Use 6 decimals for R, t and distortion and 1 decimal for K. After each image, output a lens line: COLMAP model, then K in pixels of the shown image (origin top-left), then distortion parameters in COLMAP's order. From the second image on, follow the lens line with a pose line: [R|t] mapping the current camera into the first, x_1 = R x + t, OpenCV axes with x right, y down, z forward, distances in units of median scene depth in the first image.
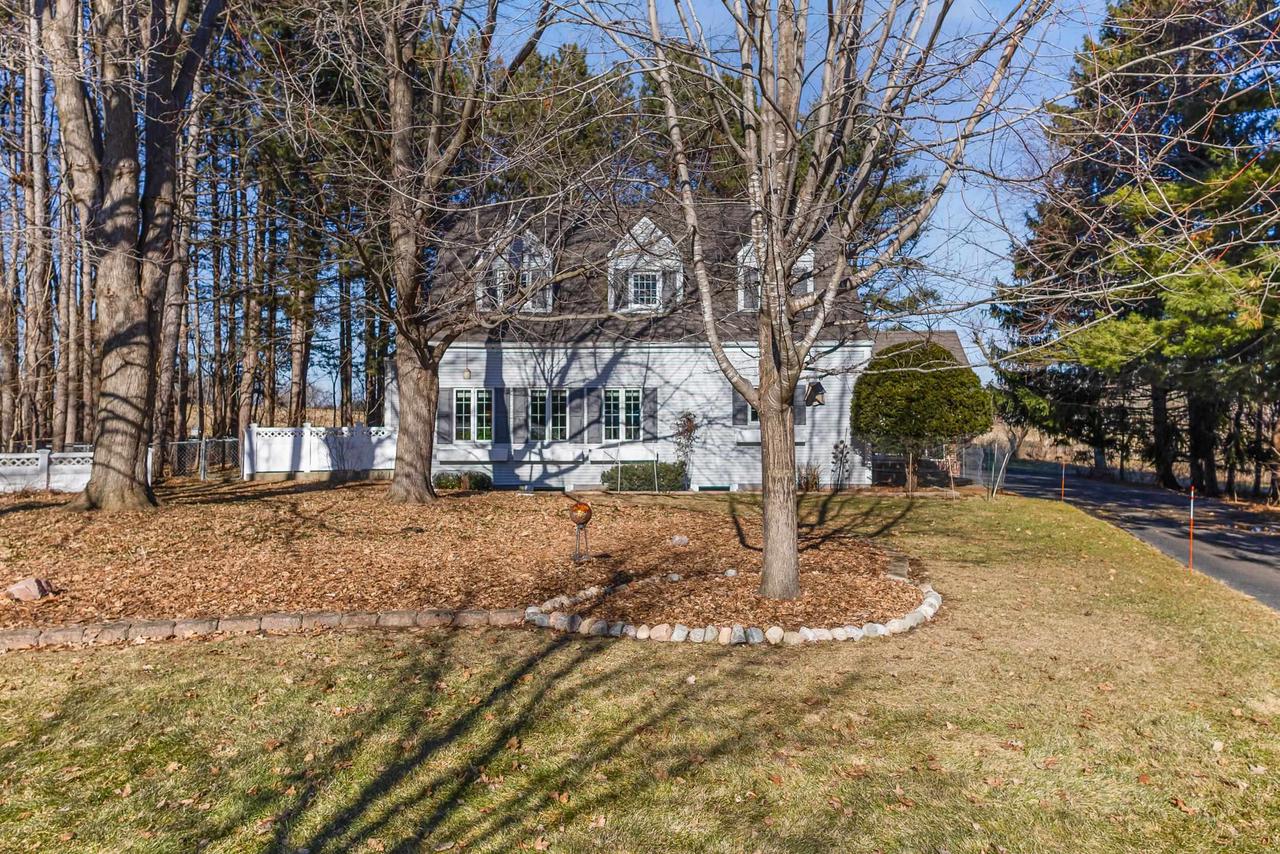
lens RADIAL K [[545.0, 0, 648.8], [0, 545.0, 413.7], [0, 0, 1]] dist [-0.004902, -0.000360]
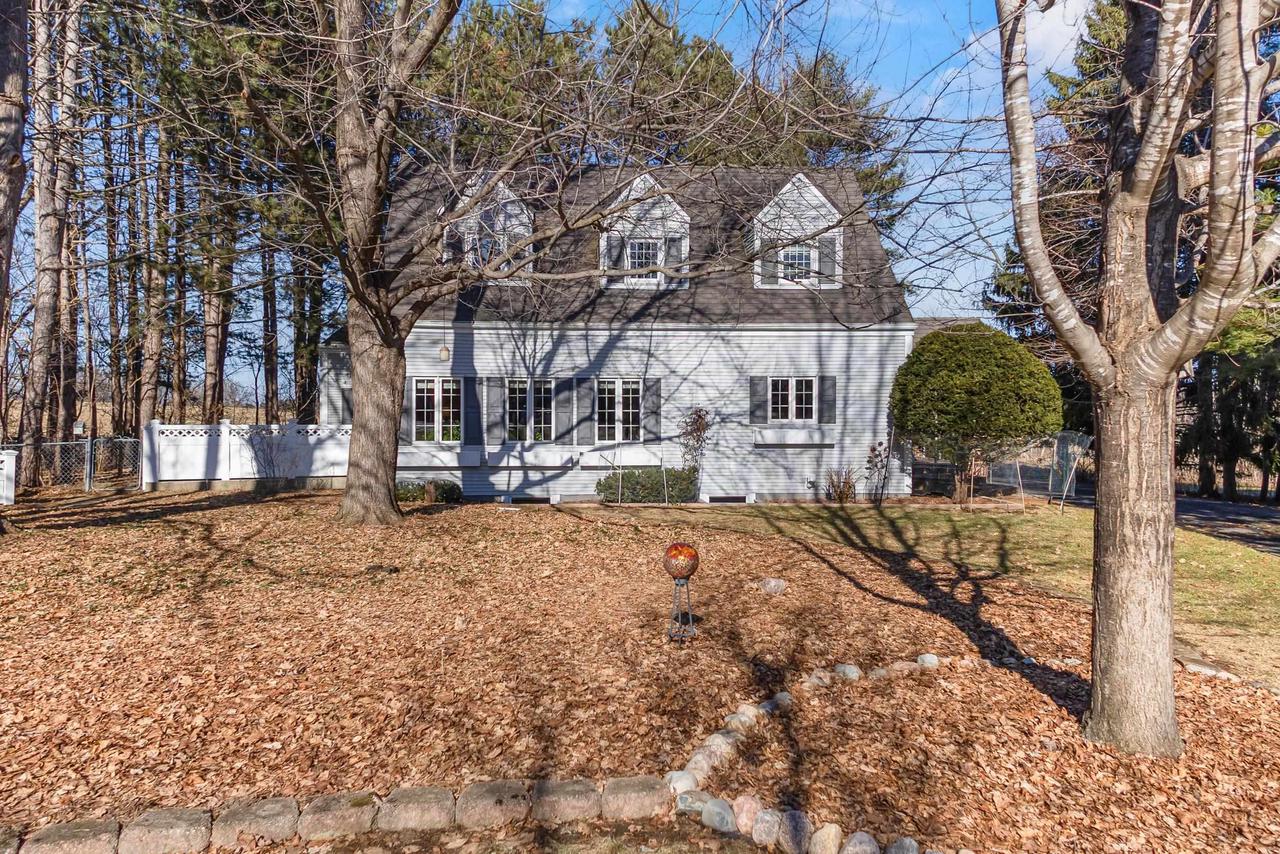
lens RADIAL K [[588.6, 0, 636.0], [0, 588.6, 426.9], [0, 0, 1]] dist [0.020606, -0.009005]
pose [[0.999011, 0.003131, 0.044348, -0.063058], [-0.004225, 0.999688, 0.024613, 0.004605], [-0.044257, -0.024776, 0.998713, 0.101714]]
